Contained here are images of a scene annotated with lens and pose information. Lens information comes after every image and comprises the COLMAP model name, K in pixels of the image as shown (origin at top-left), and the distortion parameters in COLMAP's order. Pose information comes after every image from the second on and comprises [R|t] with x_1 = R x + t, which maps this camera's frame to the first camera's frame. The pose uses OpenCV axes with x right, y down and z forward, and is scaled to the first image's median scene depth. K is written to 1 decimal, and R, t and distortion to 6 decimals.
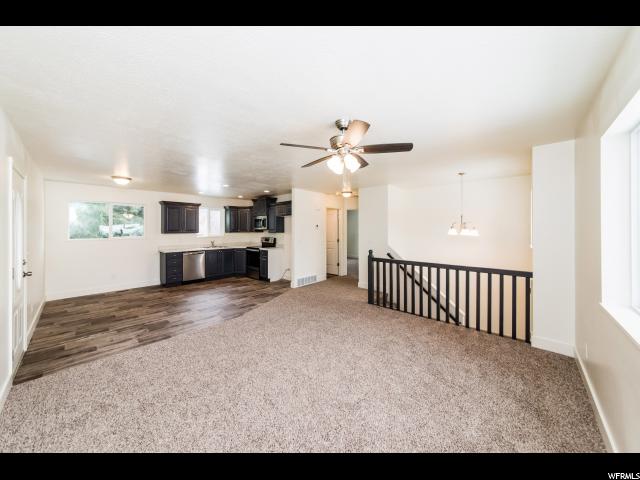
lens RADIAL K [[226.2, 0, 317.0], [0, 226.2, 224.5], [0, 0, 1]] dist [-0.002030, 0.001128]
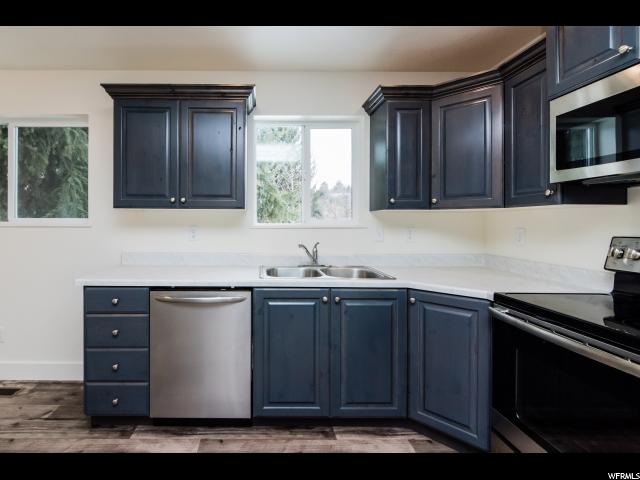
lens RADIAL K [[306.7, 0, 244.0], [0, 306.7, 219.6], [0, 0, 1]] dist [0.002425, 0.001449]
pose [[0.674850, 0.000944, -0.737954, -0.292430], [0.008498, 0.999923, 0.009050, 0.047080], [0.737906, -0.012378, 0.674790, 0.785437]]
